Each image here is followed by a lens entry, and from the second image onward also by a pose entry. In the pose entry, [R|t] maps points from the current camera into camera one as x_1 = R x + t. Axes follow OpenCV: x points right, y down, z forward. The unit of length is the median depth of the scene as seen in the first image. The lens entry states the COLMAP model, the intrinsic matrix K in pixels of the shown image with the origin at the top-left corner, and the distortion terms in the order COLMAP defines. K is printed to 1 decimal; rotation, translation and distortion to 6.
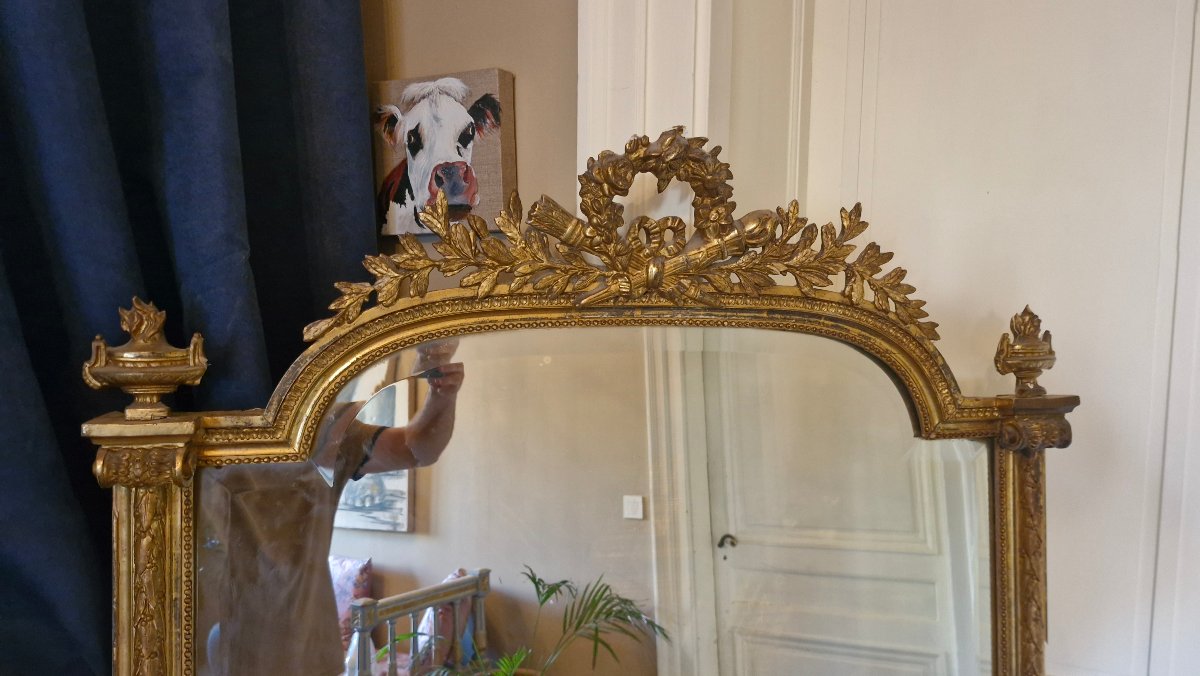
lens RADIAL K [[804.8, 0, 600.0], [0, 804.8, 338.0], [0, 0, 1]] dist [0.110426, -0.152639]
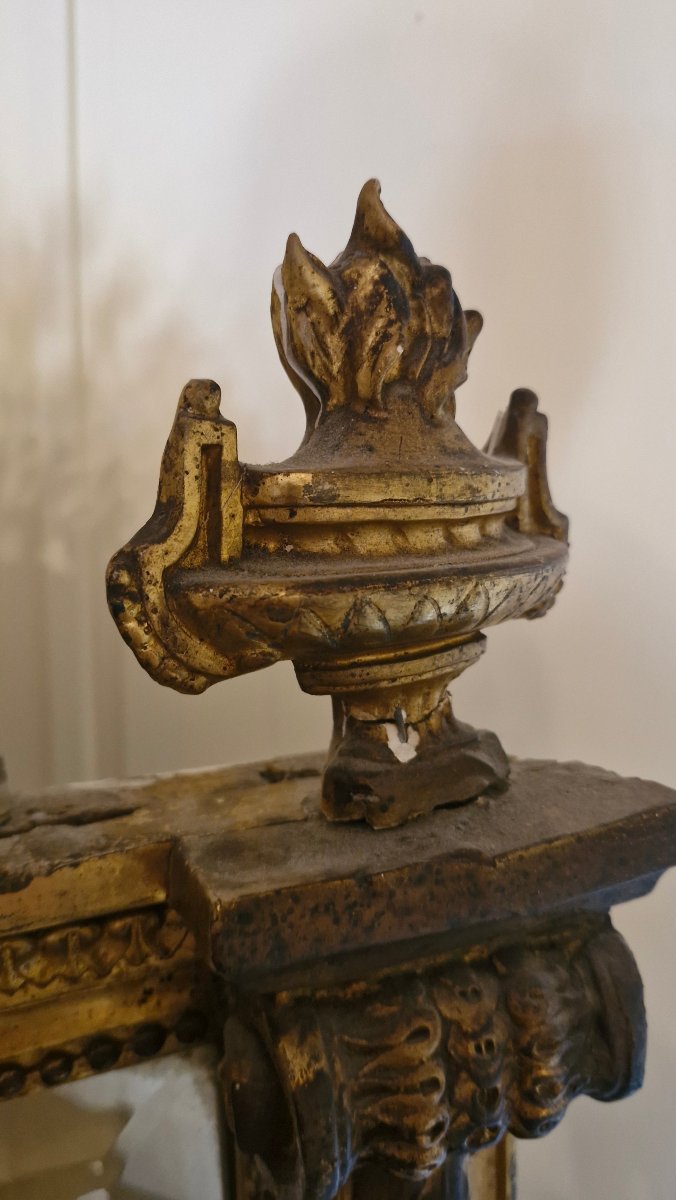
lens RADIAL K [[801.7, 0, 349.0], [0, 801.7, 574.4], [0, 0, 1]] dist [0.066622, -0.089906]
pose [[0.984568, -0.026884, 0.172928, 0.559376], [0.015397, 0.997605, 0.067427, 0.019552], [-0.174326, -0.063724, 0.982624, 0.978729]]
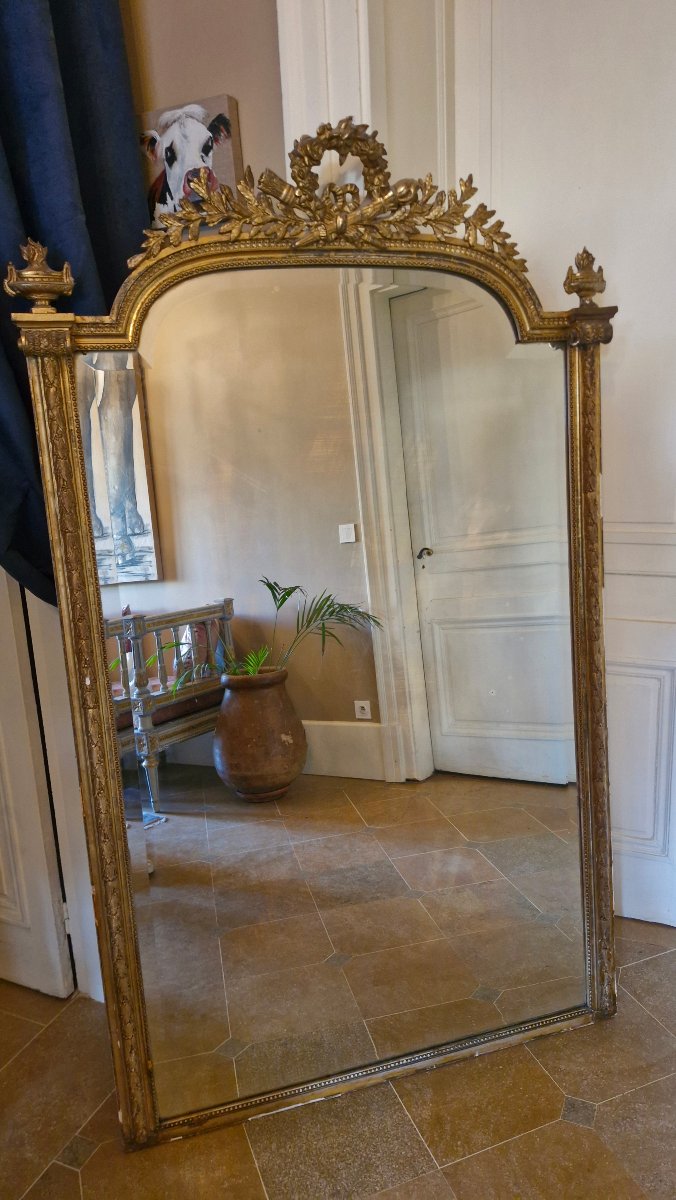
lens RADIAL K [[804.8, 0, 347.4], [0, 804.8, 599.6], [0, 0, 1]] dist [0.110426, -0.152639]
pose [[0.997166, -0.066511, 0.035167, -0.024759], [0.060280, 0.985986, 0.155556, 0.394592], [-0.045021, -0.152995, 0.987201, -0.683470]]
